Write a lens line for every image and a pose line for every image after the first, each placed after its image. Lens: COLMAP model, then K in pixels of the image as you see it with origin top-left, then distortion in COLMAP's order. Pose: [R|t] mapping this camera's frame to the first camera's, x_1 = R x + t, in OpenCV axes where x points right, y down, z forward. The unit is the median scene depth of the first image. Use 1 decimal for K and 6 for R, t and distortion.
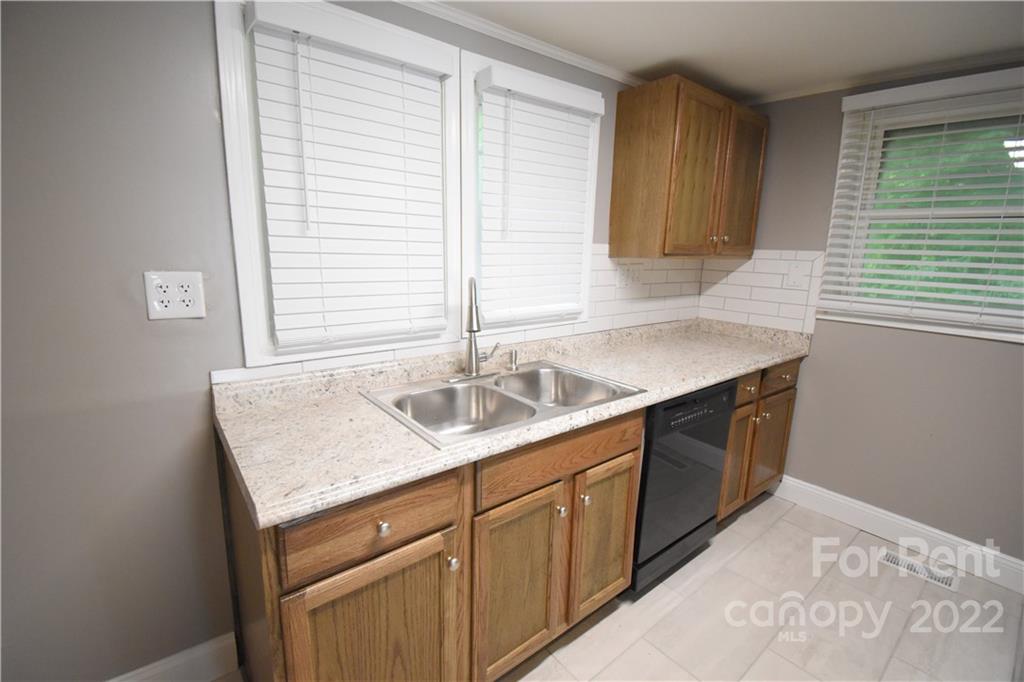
lens RADIAL K [[456.2, 0, 509.8], [0, 456.2, 338.3], [0, 0, 1]] dist [0.013515, -0.019797]
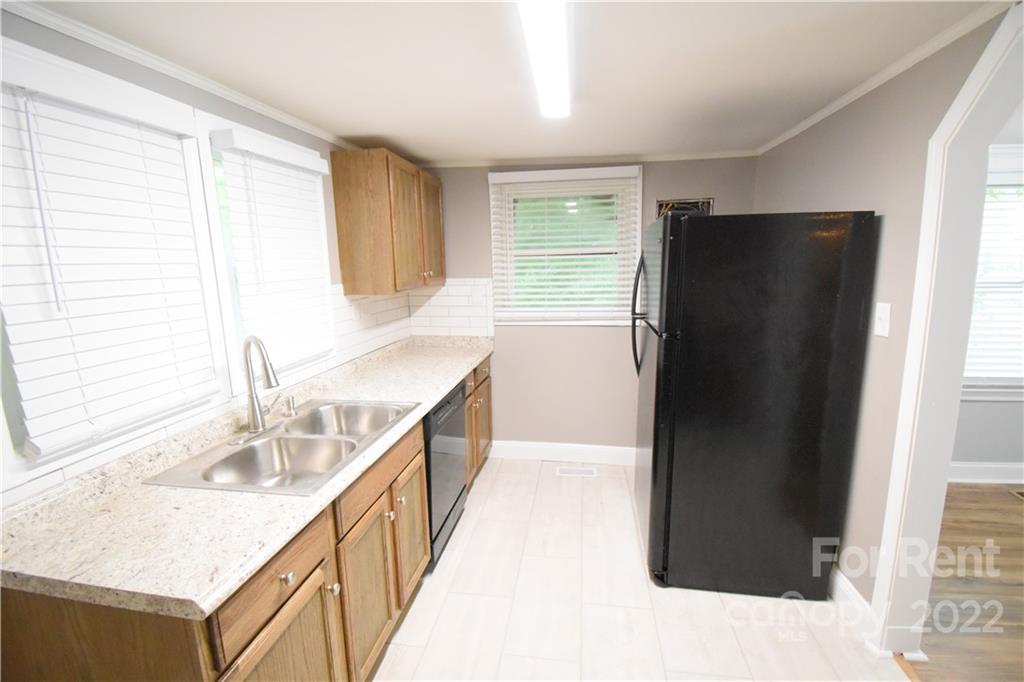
lens RADIAL K [[456.2, 0, 519.1], [0, 456.2, 336.8], [0, 0, 1]] dist [0.013515, -0.019797]
pose [[0.735370, -0.145473, 0.661868, -0.294220], [0.162351, 0.986063, 0.036348, -0.065578], [-0.657931, 0.080726, 0.748739, -0.143966]]
